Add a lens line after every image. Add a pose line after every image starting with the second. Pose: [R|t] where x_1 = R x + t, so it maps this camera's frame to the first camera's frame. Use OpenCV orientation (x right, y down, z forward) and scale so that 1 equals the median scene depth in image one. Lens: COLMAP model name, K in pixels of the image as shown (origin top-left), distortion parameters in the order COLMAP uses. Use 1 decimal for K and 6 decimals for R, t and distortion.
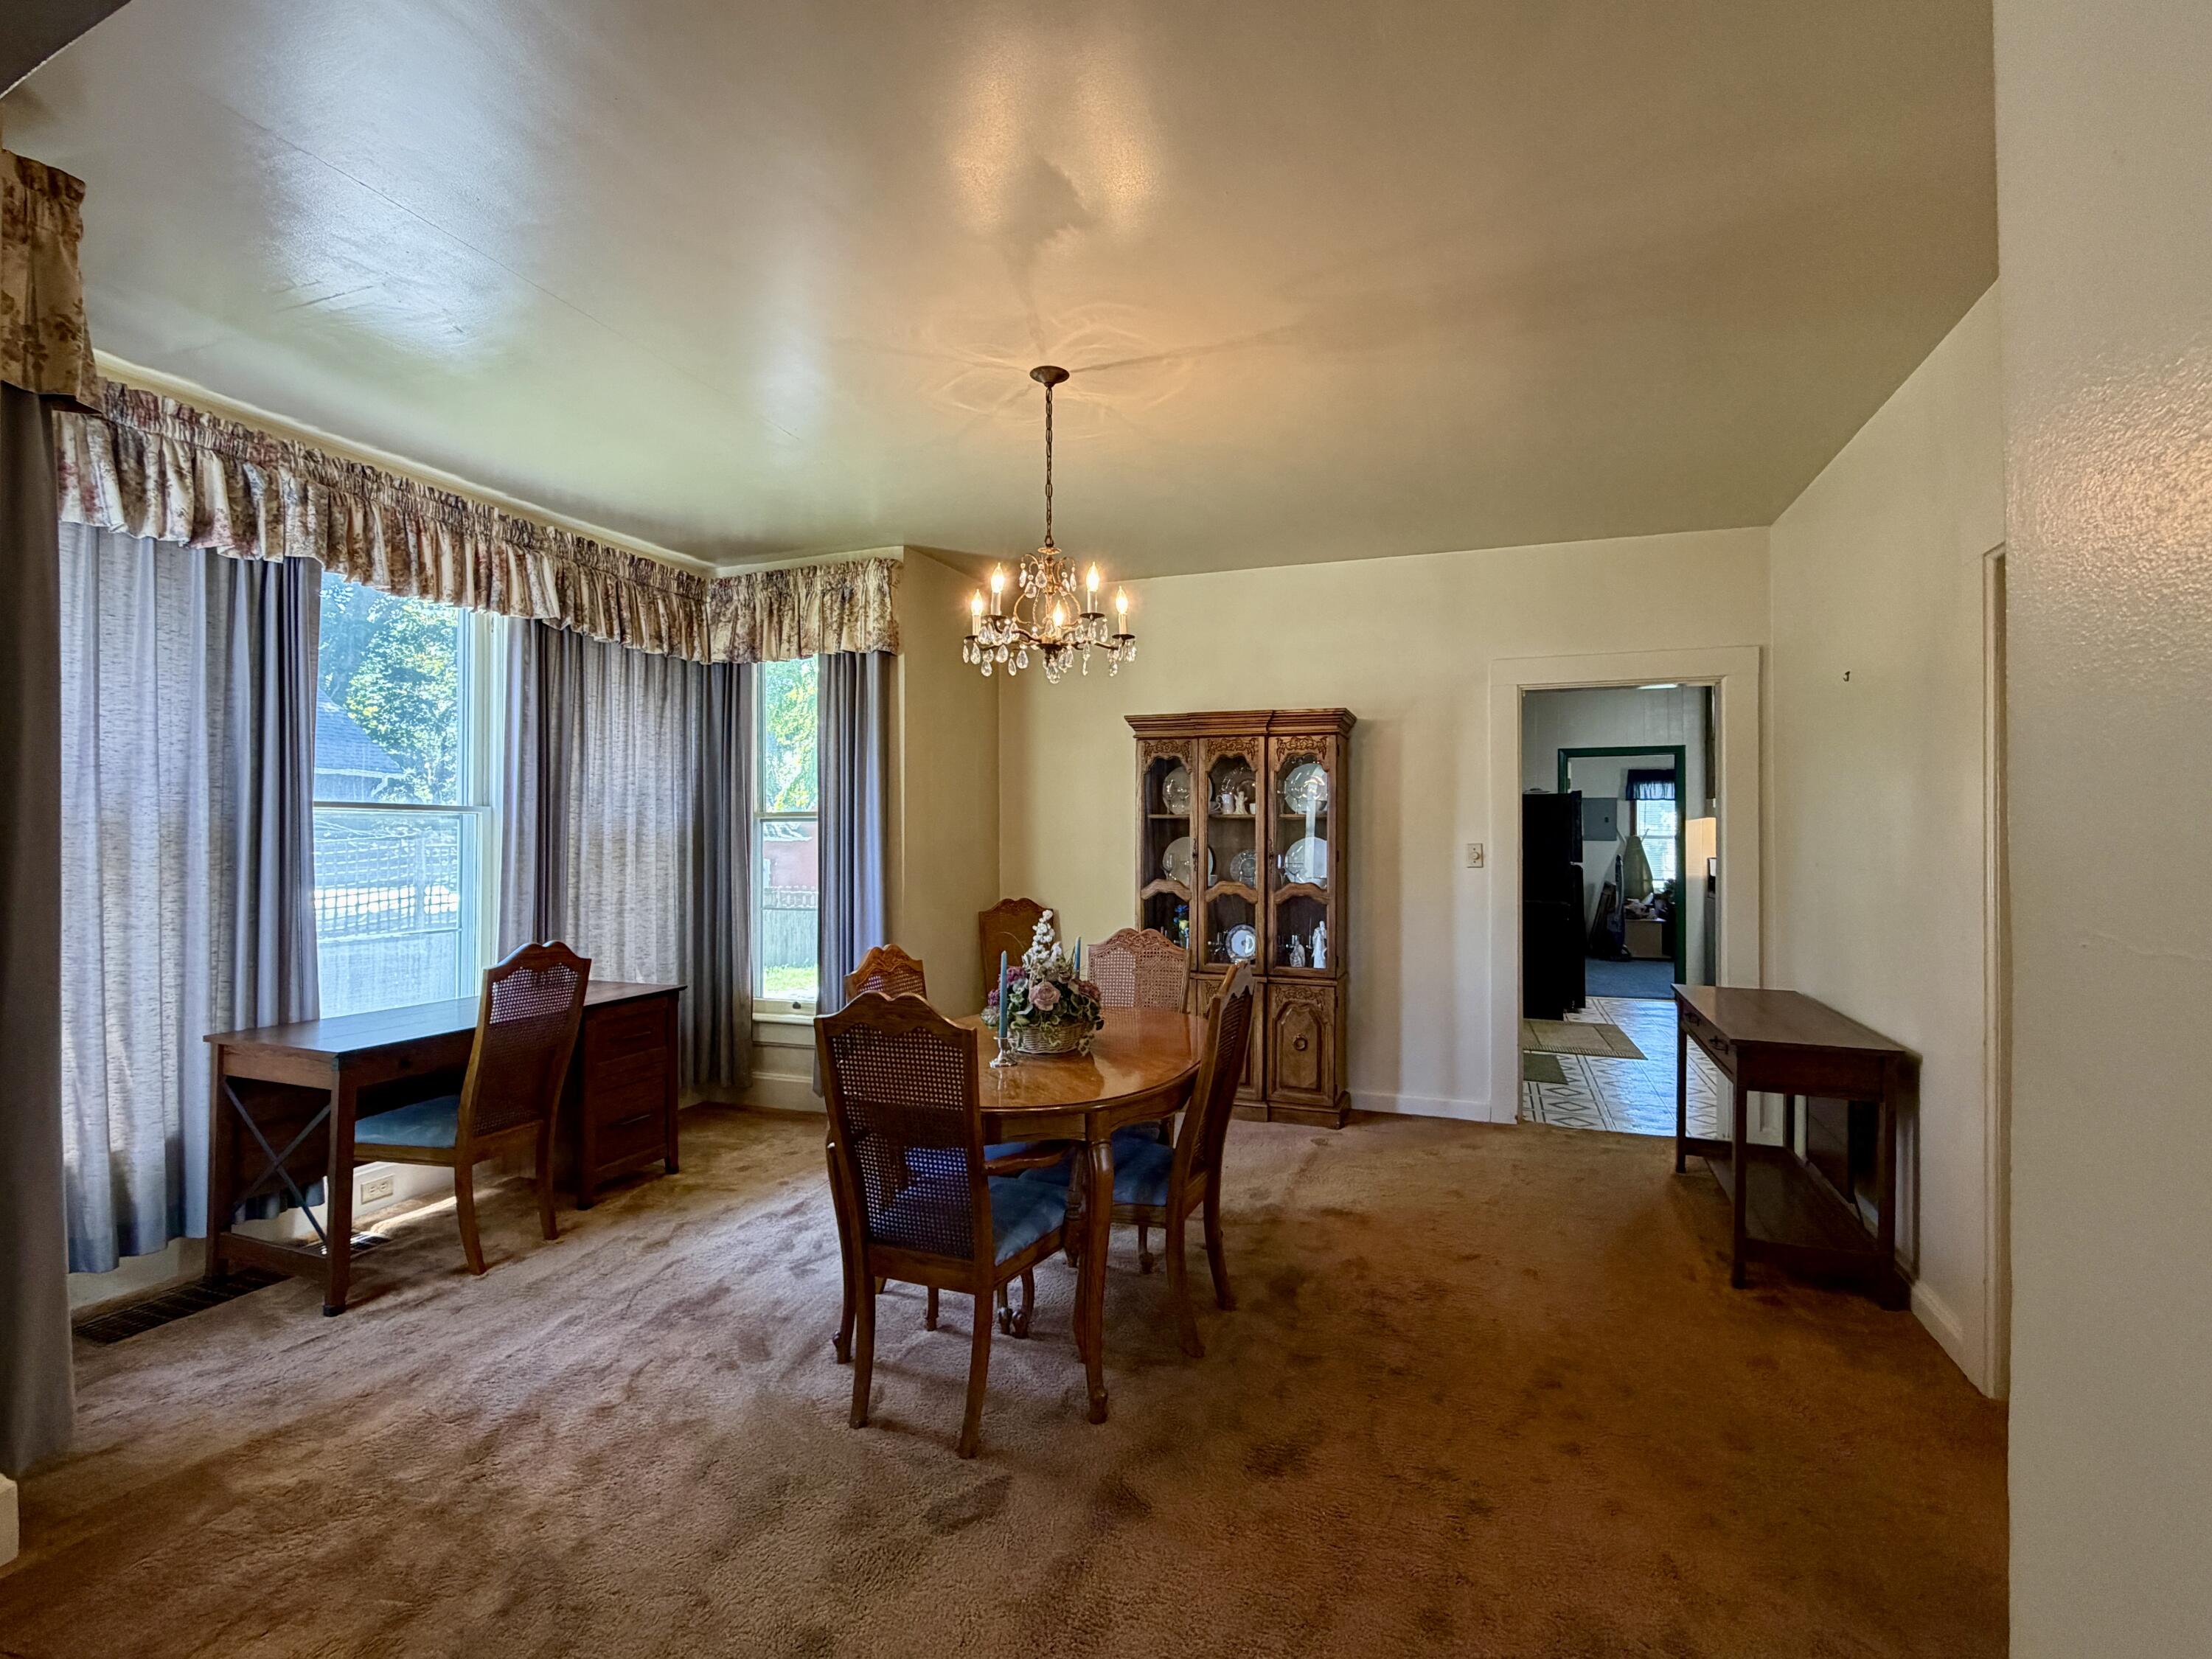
lens RADIAL K [[1033.7, 0, 1104.3], [0, 1033.7, 833.8], [0, 0, 1]] dist [-0.003019, -0.000432]
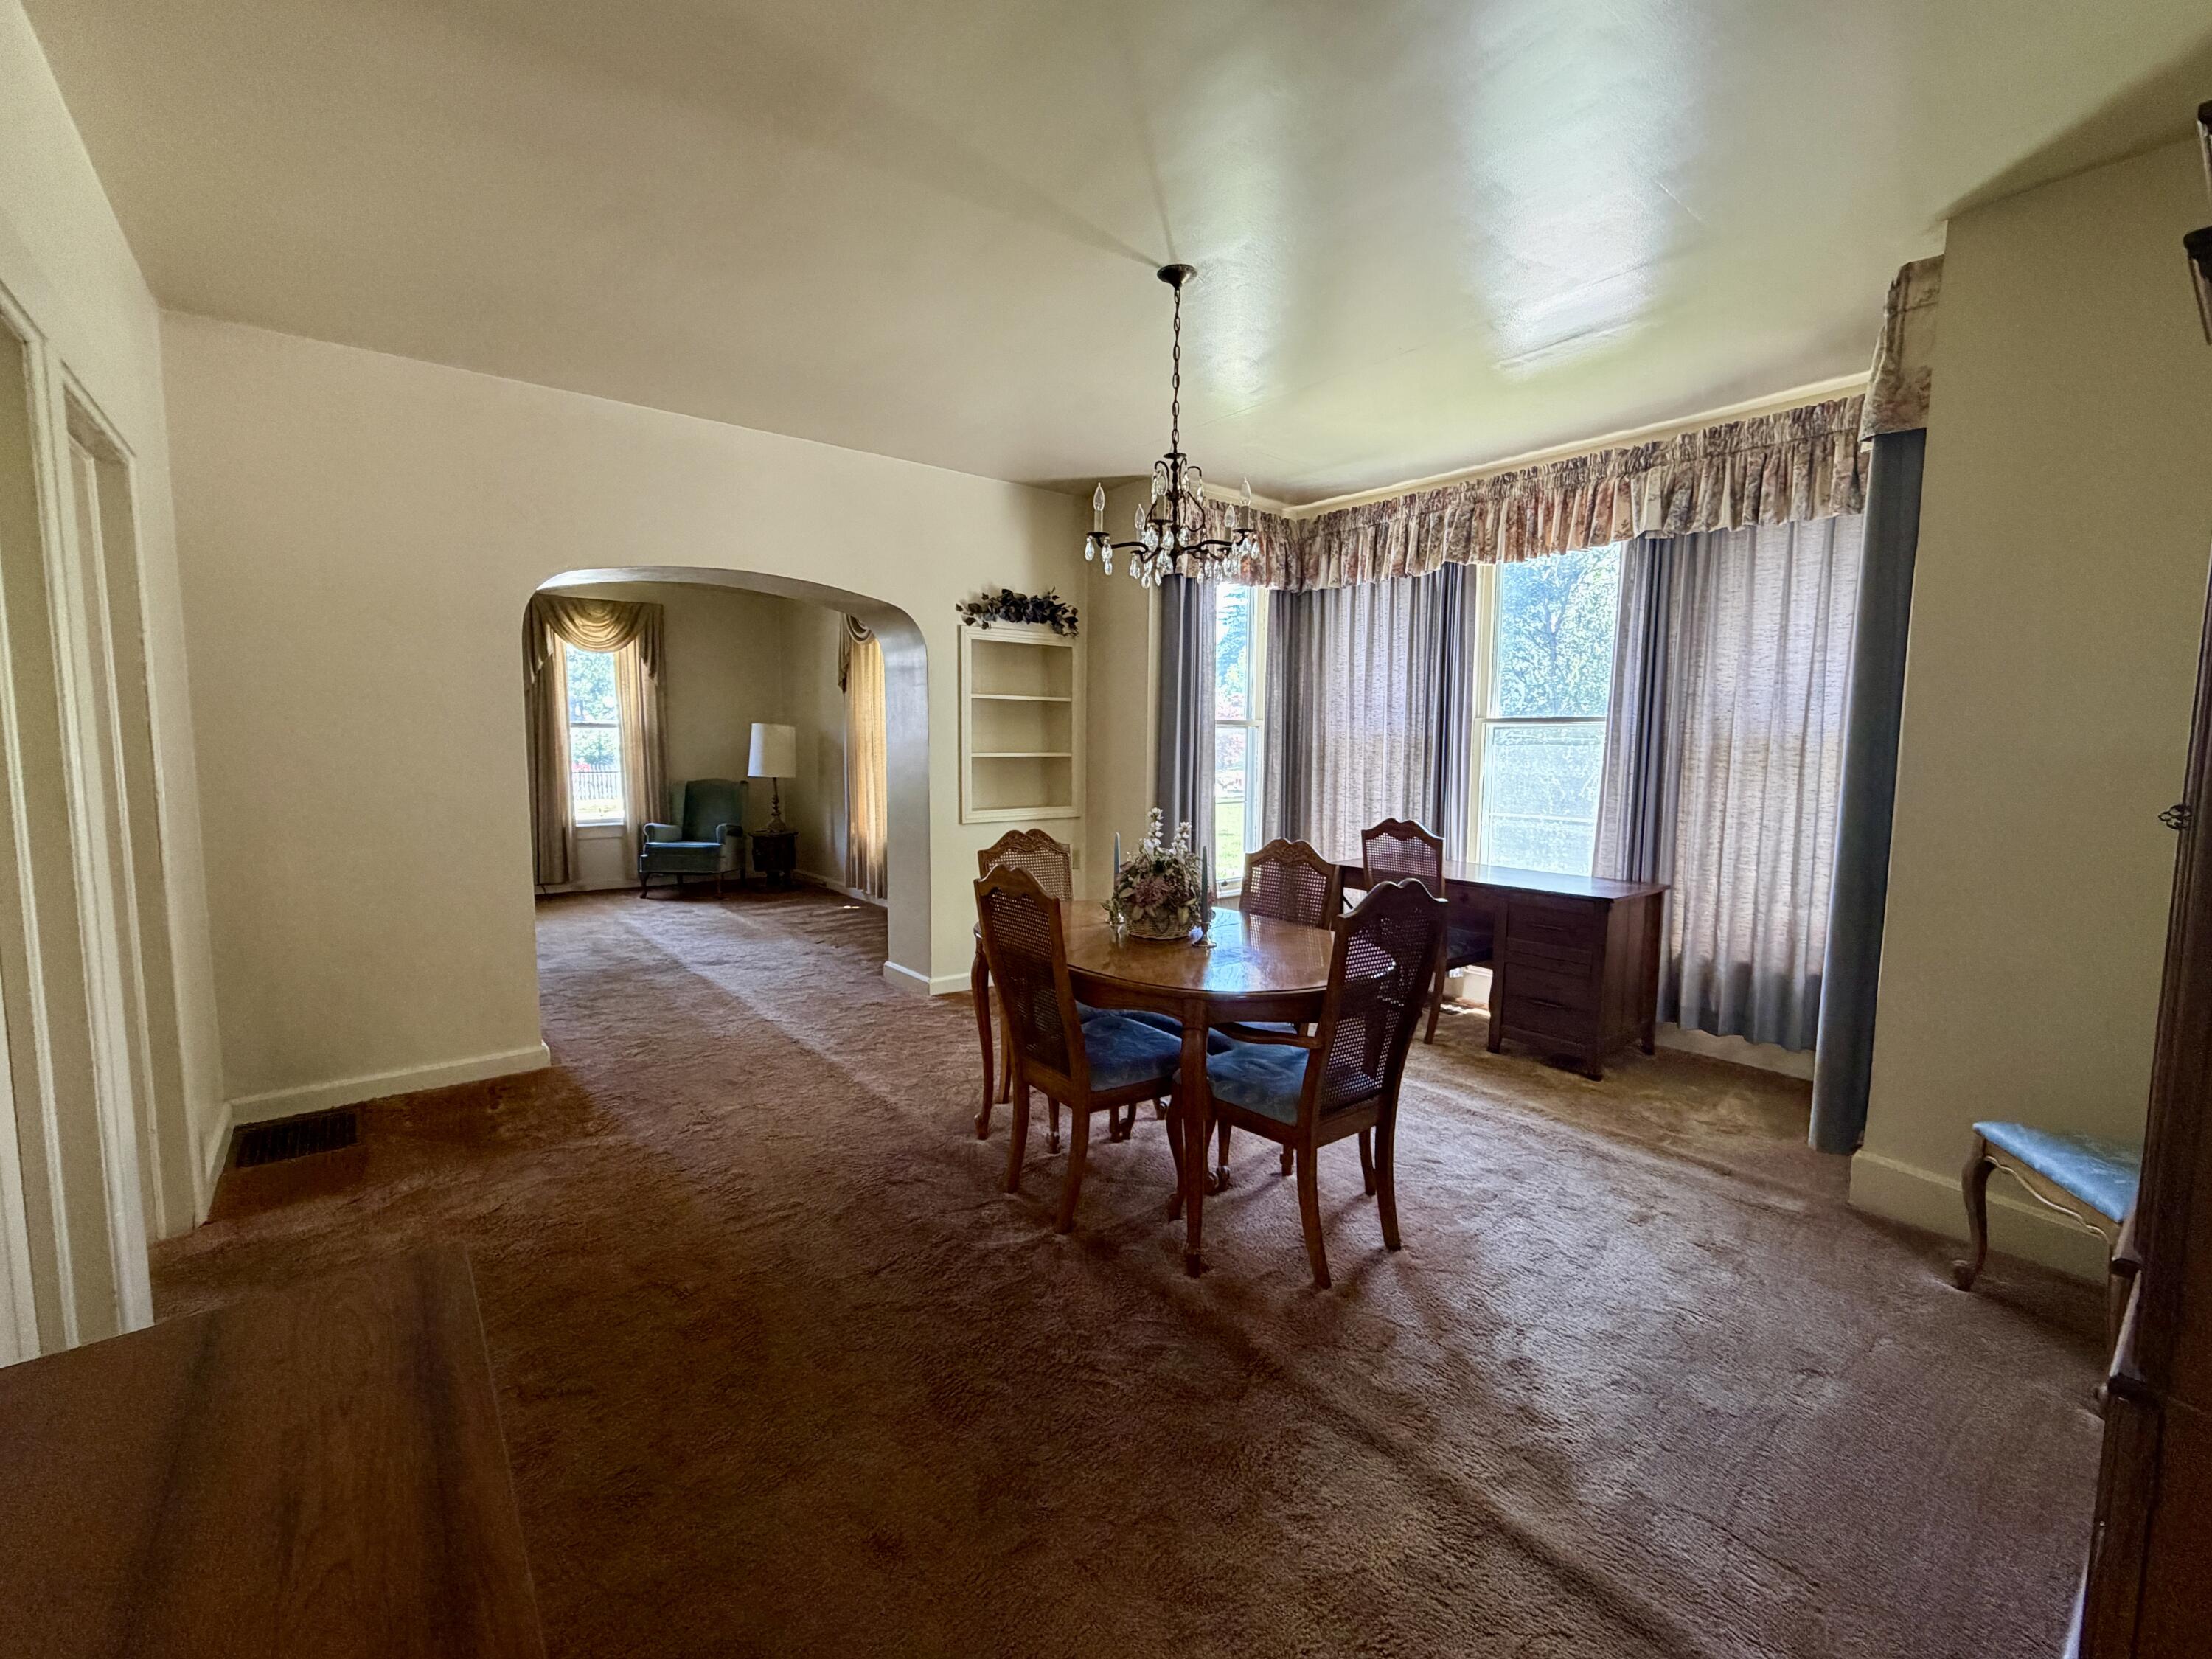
lens RADIAL K [[958.2, 0, 1113.3], [0, 958.2, 837.9], [0, 0, 1]] dist [0.002892, 0.001220]
pose [[-0.506714, 0.076510, -0.858713, 0.486220], [-0.009024, 0.995529, 0.094025, 0.009268], [0.862067, 0.055393, -0.503758, 0.857113]]
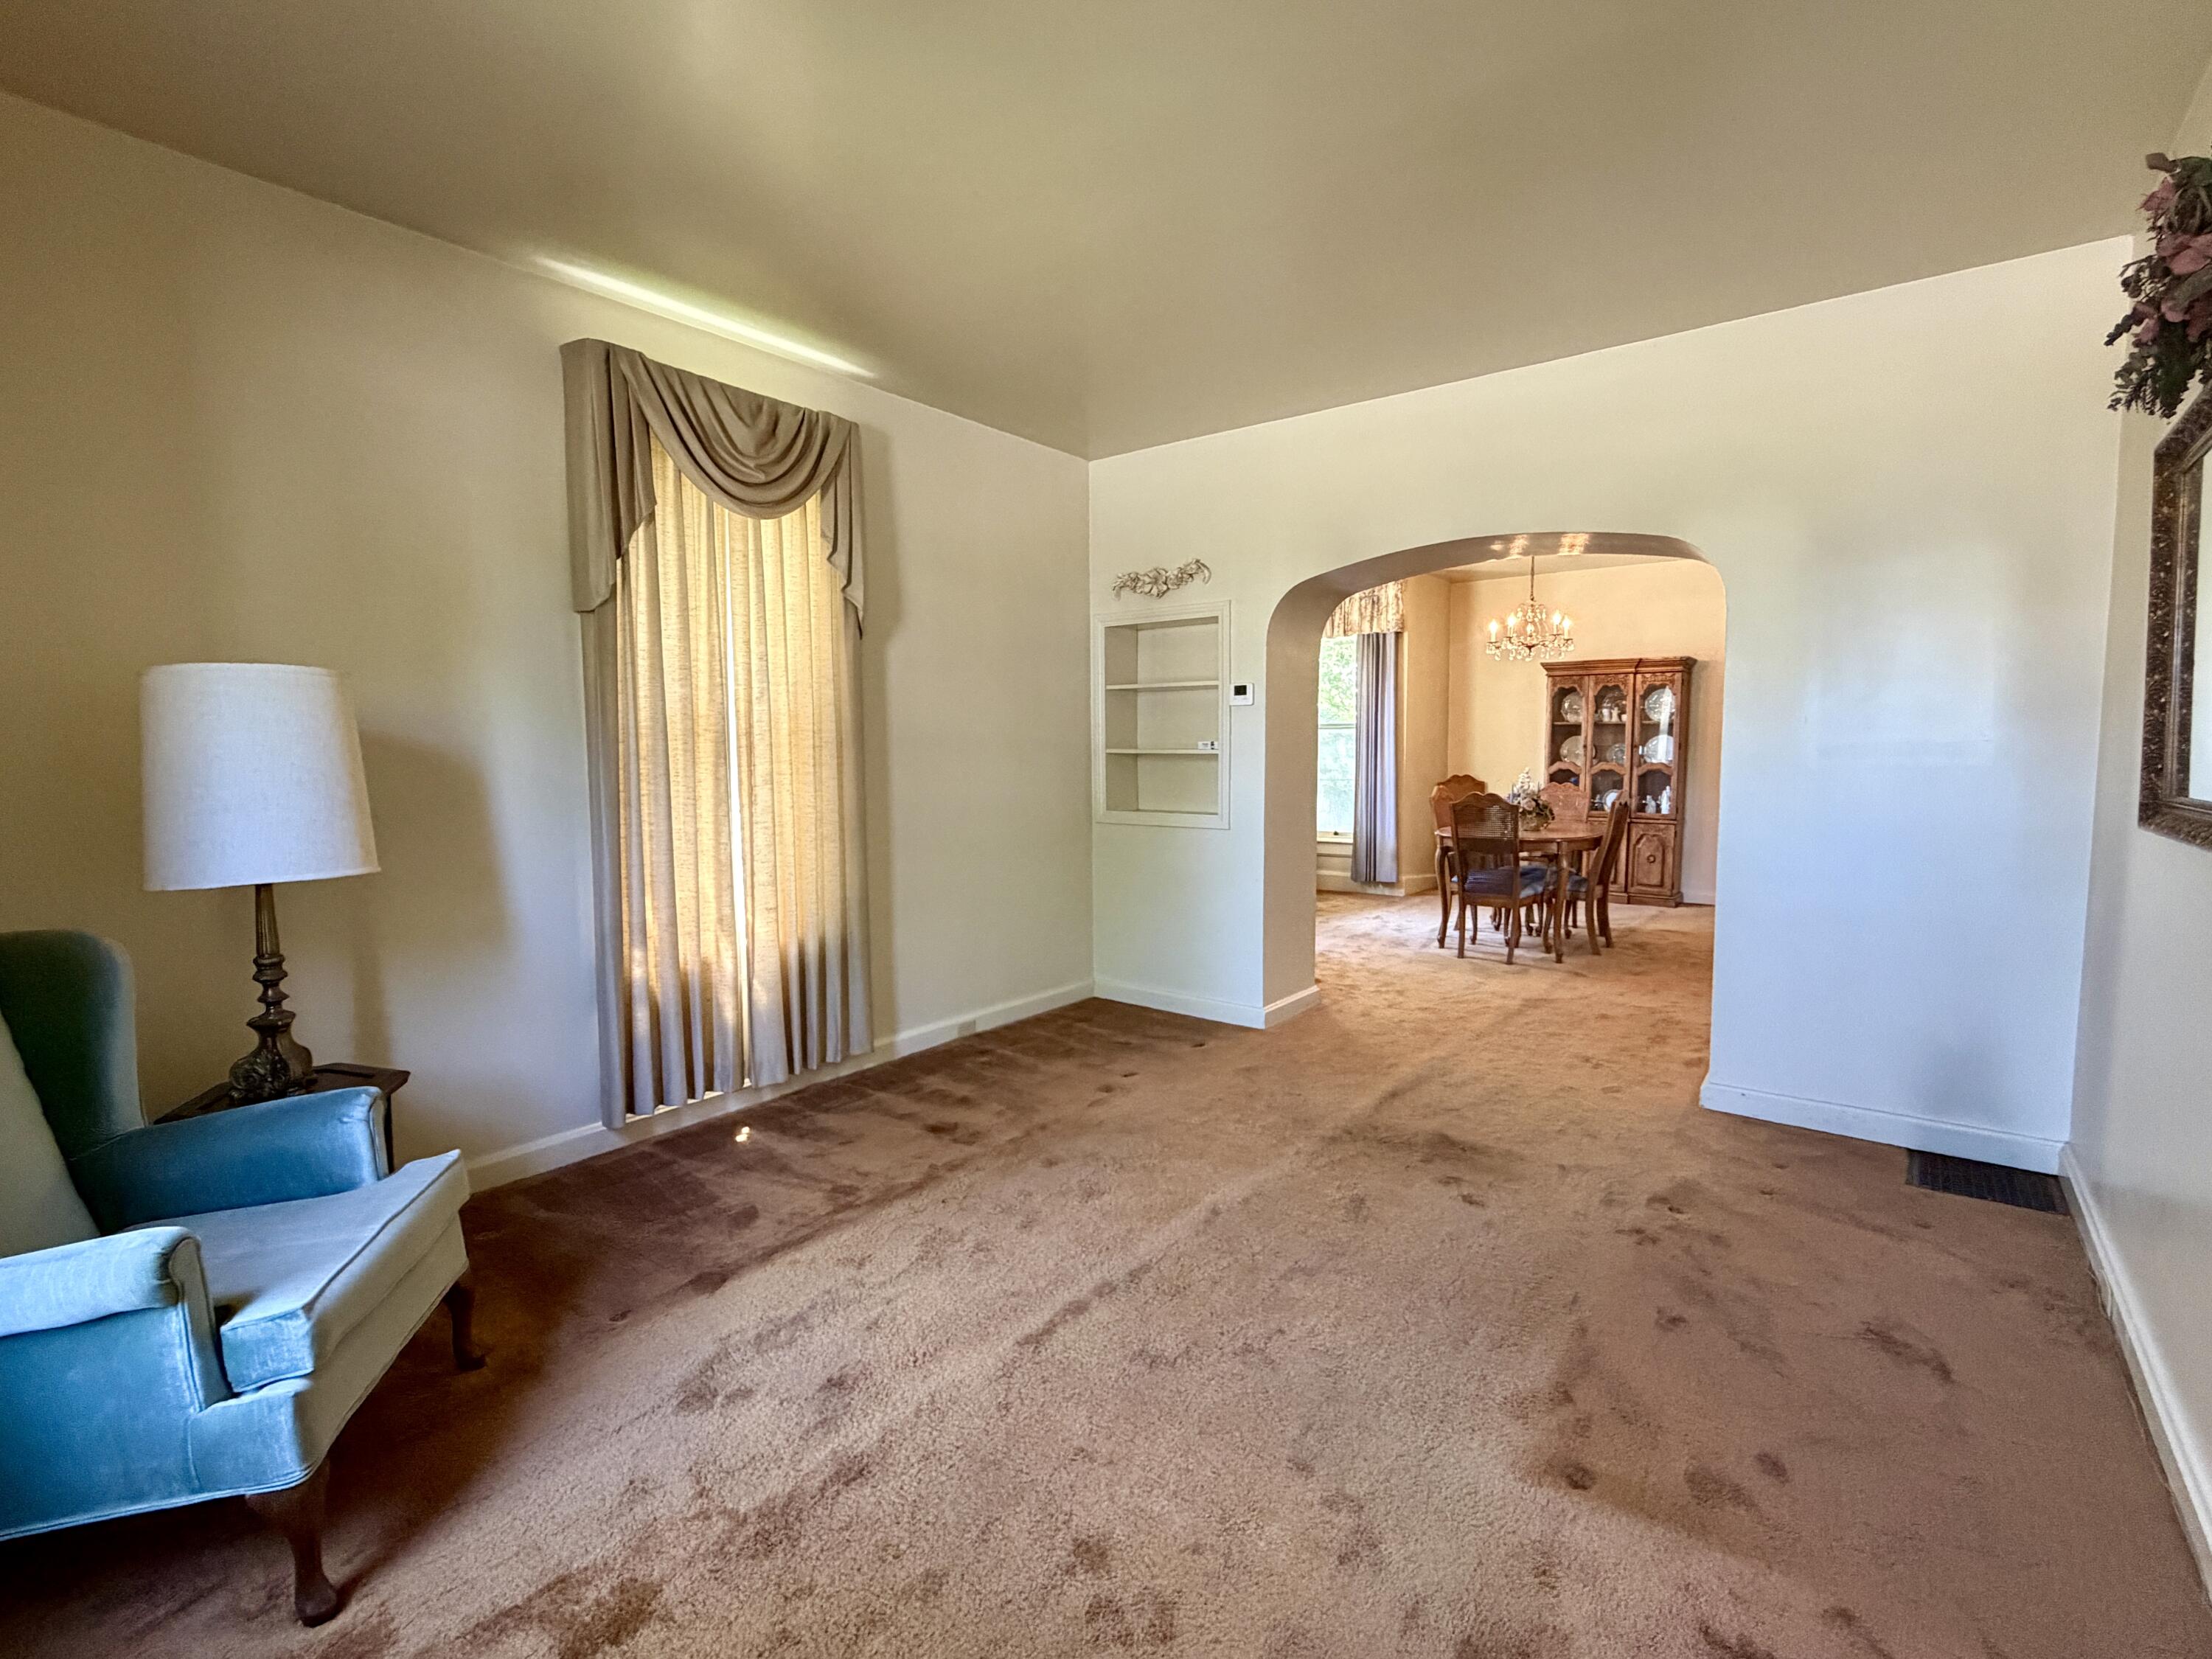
lens RADIAL K [[1033.7, 0, 1104.8], [0, 1033.7, 833.7], [0, 0, 1]] dist [-0.003019, -0.000432]
pose [[0.955609, 0.017677, -0.294107, -0.162532], [0.008725, 0.996063, 0.088217, 0.007212], [0.294509, -0.086867, 0.951693, -0.840910]]
